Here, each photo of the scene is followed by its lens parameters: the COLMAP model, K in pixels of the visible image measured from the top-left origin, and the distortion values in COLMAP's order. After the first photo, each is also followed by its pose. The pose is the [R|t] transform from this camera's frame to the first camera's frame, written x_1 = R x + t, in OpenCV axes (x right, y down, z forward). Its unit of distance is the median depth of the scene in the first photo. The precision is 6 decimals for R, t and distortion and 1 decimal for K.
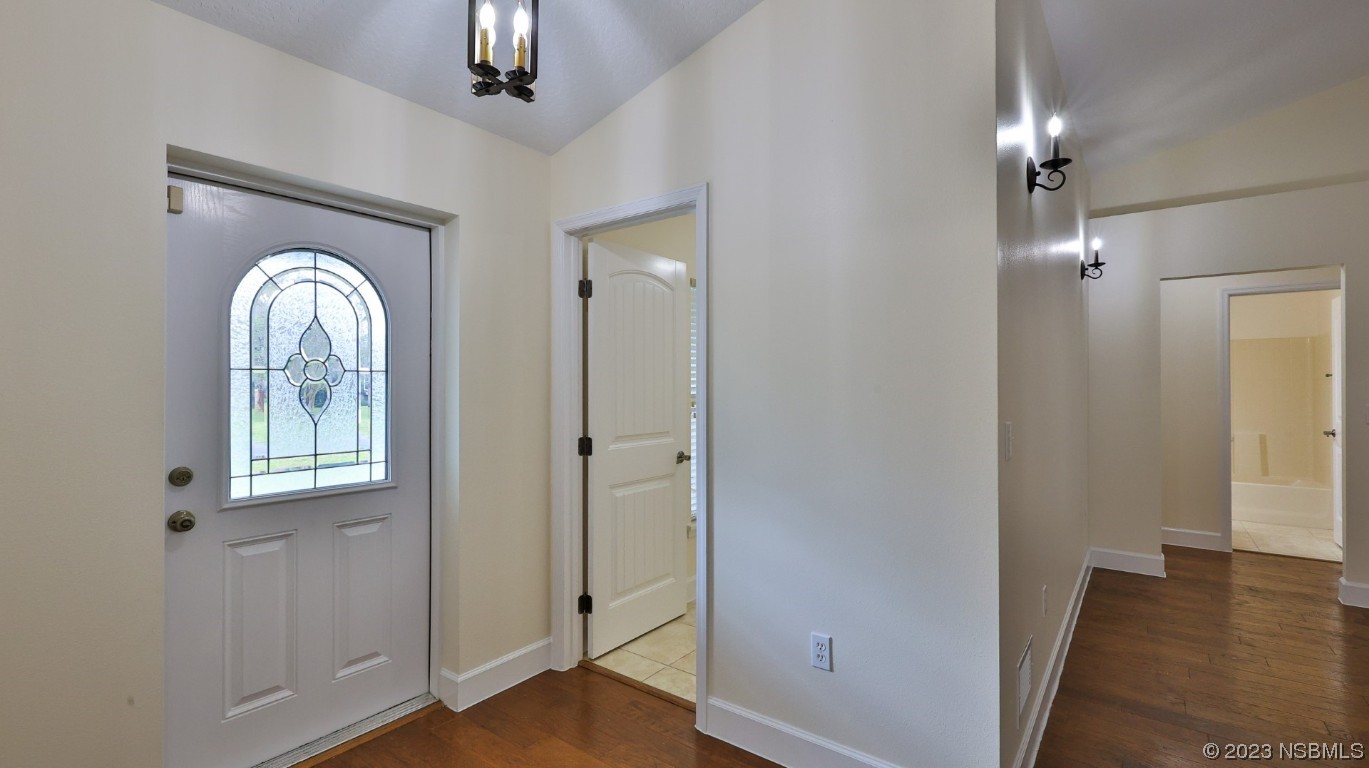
lens RADIAL K [[602.9, 0, 681.6], [0, 602.9, 381.8], [0, 0, 1]] dist [0.001811, 0.000092]
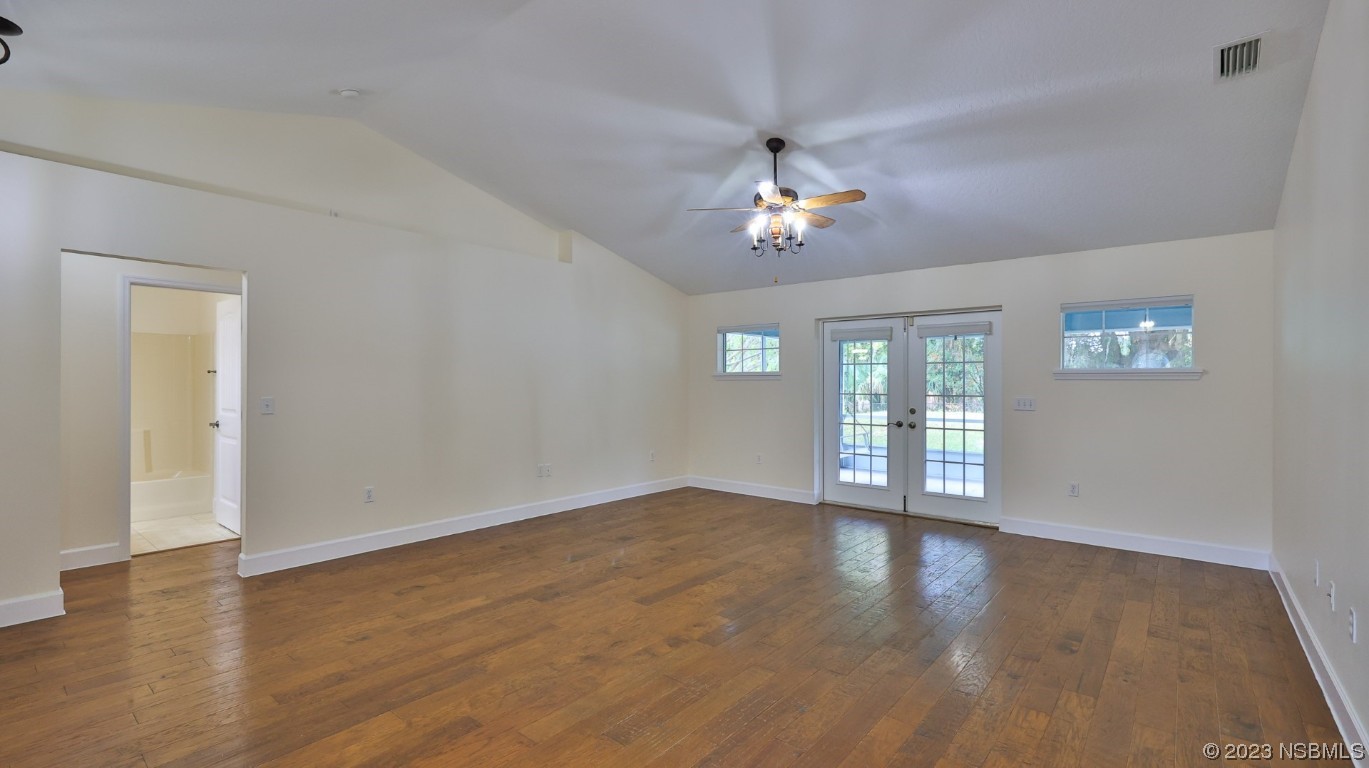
lens RADIAL K [[602.9, 0, 681.6], [0, 602.9, 381.8], [0, 0, 1]] dist [0.001811, 0.000092]
pose [[0.036986, 0.004234, 0.999307, 0.011528], [-0.010887, 0.999933, -0.003833, 0.003066], [-0.999256, -0.010738, 0.037030, 0.128867]]
